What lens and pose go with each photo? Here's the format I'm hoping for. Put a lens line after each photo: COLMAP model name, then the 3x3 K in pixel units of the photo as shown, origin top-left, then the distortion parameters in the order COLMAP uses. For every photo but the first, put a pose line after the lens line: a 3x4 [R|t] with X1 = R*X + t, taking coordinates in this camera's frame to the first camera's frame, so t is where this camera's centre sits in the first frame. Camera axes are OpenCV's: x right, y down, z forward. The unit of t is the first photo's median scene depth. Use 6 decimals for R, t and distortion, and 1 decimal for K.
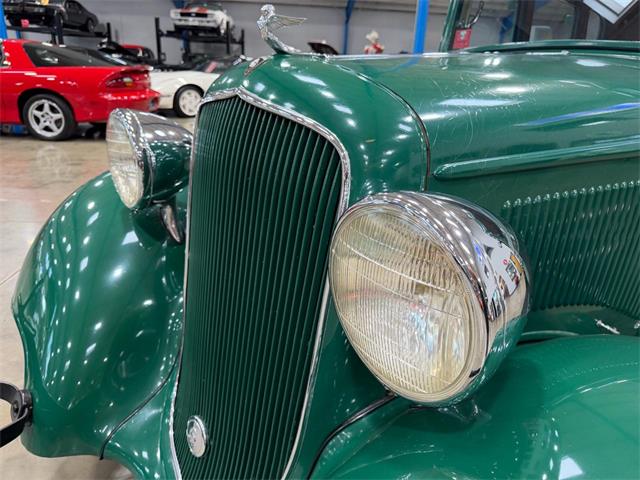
lens RADIAL K [[489.2, 0, 320.0], [0, 489.2, 240.0], [0, 0, 1]] dist [0.031674, -0.000100]
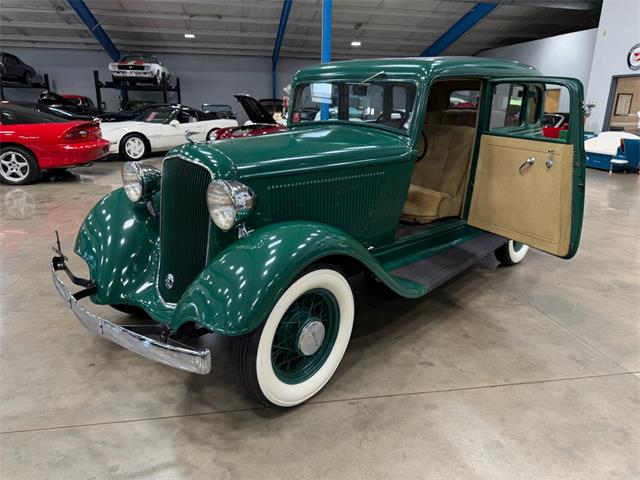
lens RADIAL K [[489.2, 0, 320.0], [0, 489.2, 240.0], [0, 0, 1]] dist [0.031674, -0.000100]
pose [[0.992165, -0.058089, 0.110606, 0.029121], [0.065619, 0.995679, -0.065702, 0.041777], [-0.106311, 0.072445, 0.991690, -0.181500]]
